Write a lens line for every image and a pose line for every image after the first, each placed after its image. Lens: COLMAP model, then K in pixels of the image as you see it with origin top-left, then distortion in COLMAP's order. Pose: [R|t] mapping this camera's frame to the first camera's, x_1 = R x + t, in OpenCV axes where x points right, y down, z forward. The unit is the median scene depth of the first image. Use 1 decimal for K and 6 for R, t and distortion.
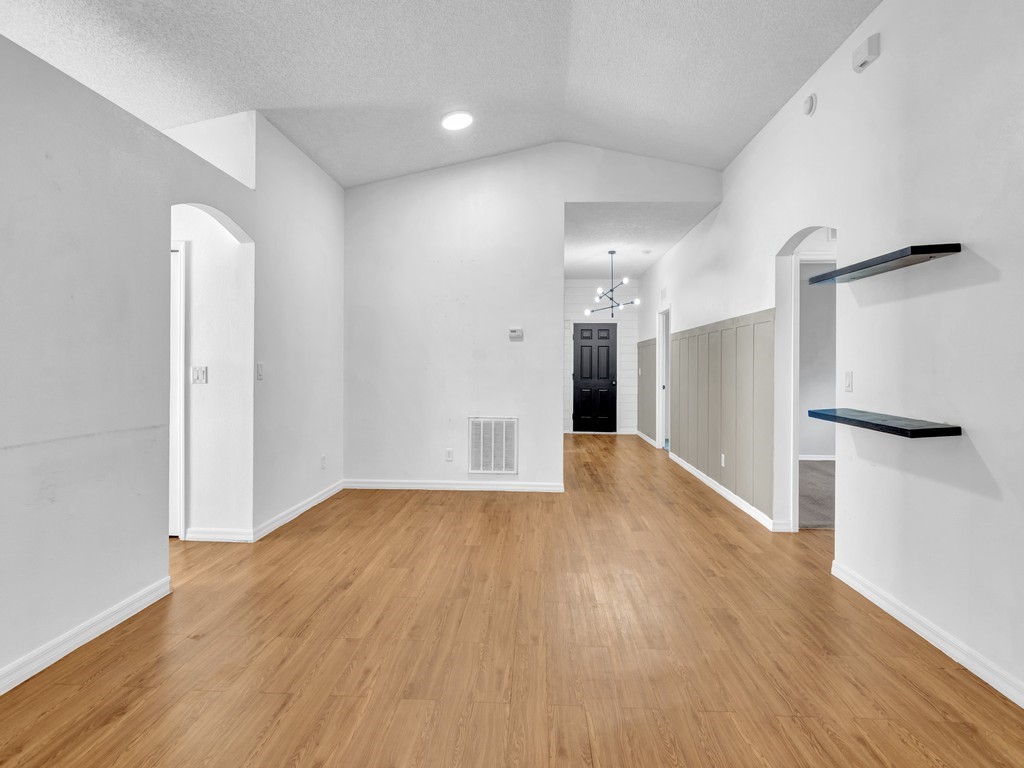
lens RADIAL K [[501.5, 0, 512.9], [0, 501.5, 361.2], [0, 0, 1]] dist [0.000265, 0.001633]
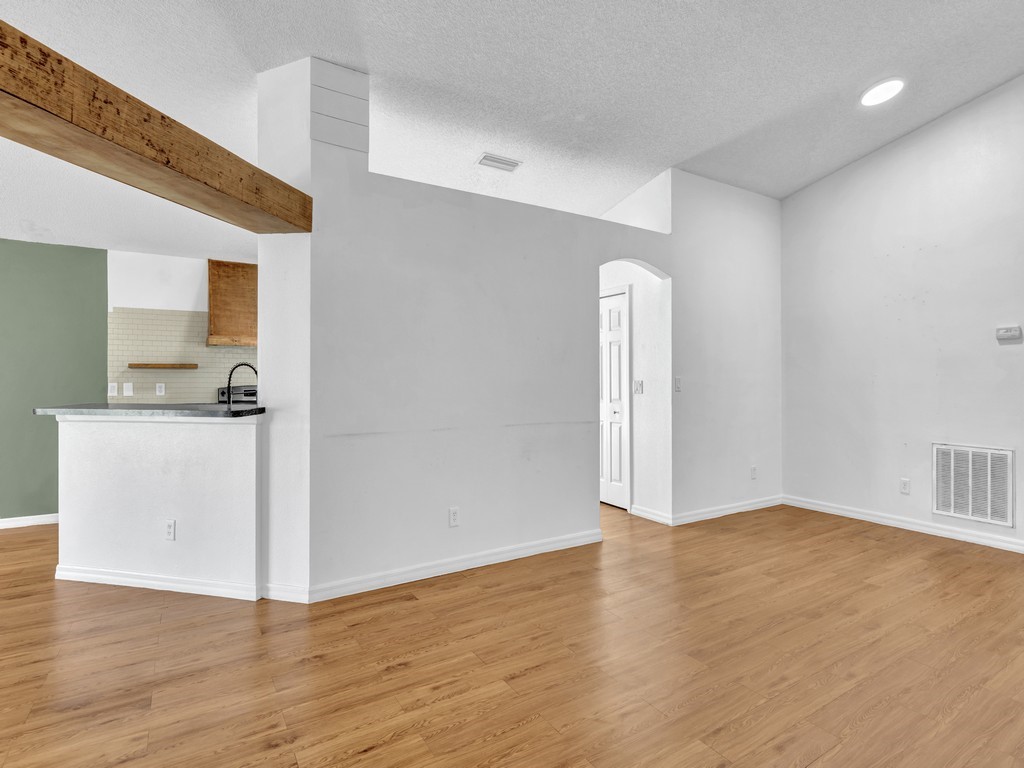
lens RADIAL K [[534.1, 0, 524.4], [0, 534.1, 372.6], [0, 0, 1]] dist [0.001481, 0.000630]
pose [[0.584959, -0.014177, -0.810939, 0.333360], [0.011746, 0.999890, -0.009008, -0.000910], [0.810978, -0.004255, 0.585062, -0.039449]]
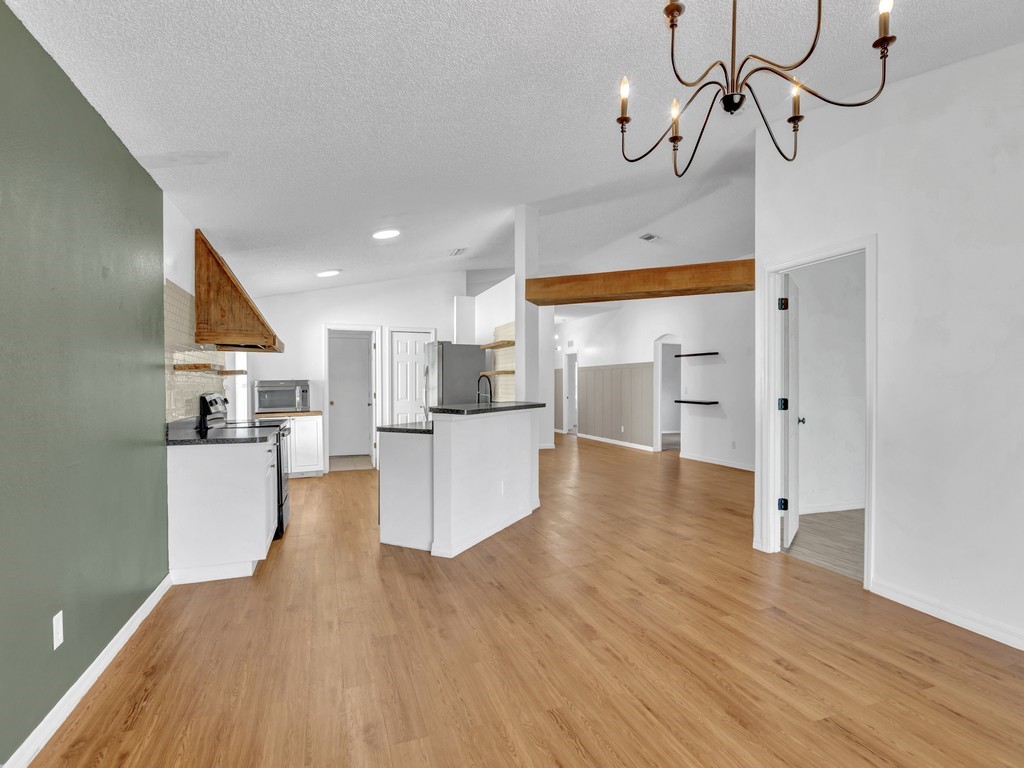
lens RADIAL K [[523.1, 0, 518.6], [0, 523.1, 391.1], [0, 0, 1]] dist [-0.000645, -0.000562]
pose [[0.914120, -0.008611, 0.405352, -1.262004], [0.000182, 0.999783, 0.020829, -0.017155], [-0.405444, -0.018967, 0.913923, -1.208276]]
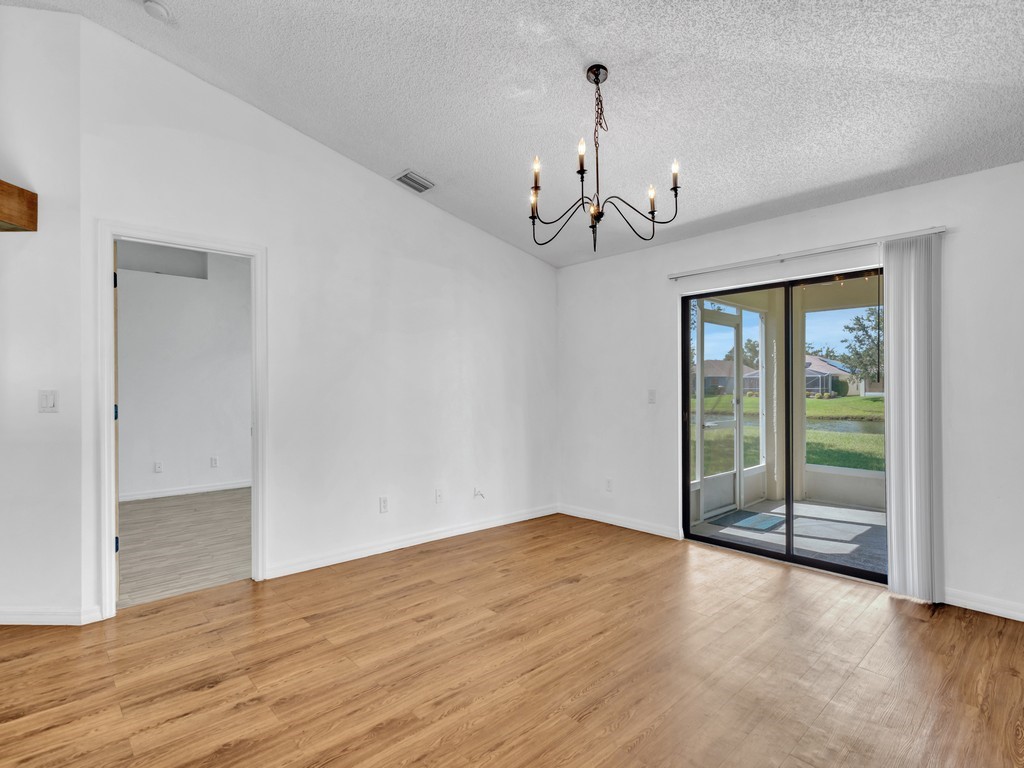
lens RADIAL K [[512.8, 0, 512.0], [0, 512.8, 384.0], [0, 0, 1]] dist [-0.002990, -0.000114]
pose [[-0.722975, -0.000083, 0.690875, -1.330069], [-0.009031, 0.999916, -0.009331, -0.009860], [-0.690815, -0.012985, -0.722914, -0.247983]]
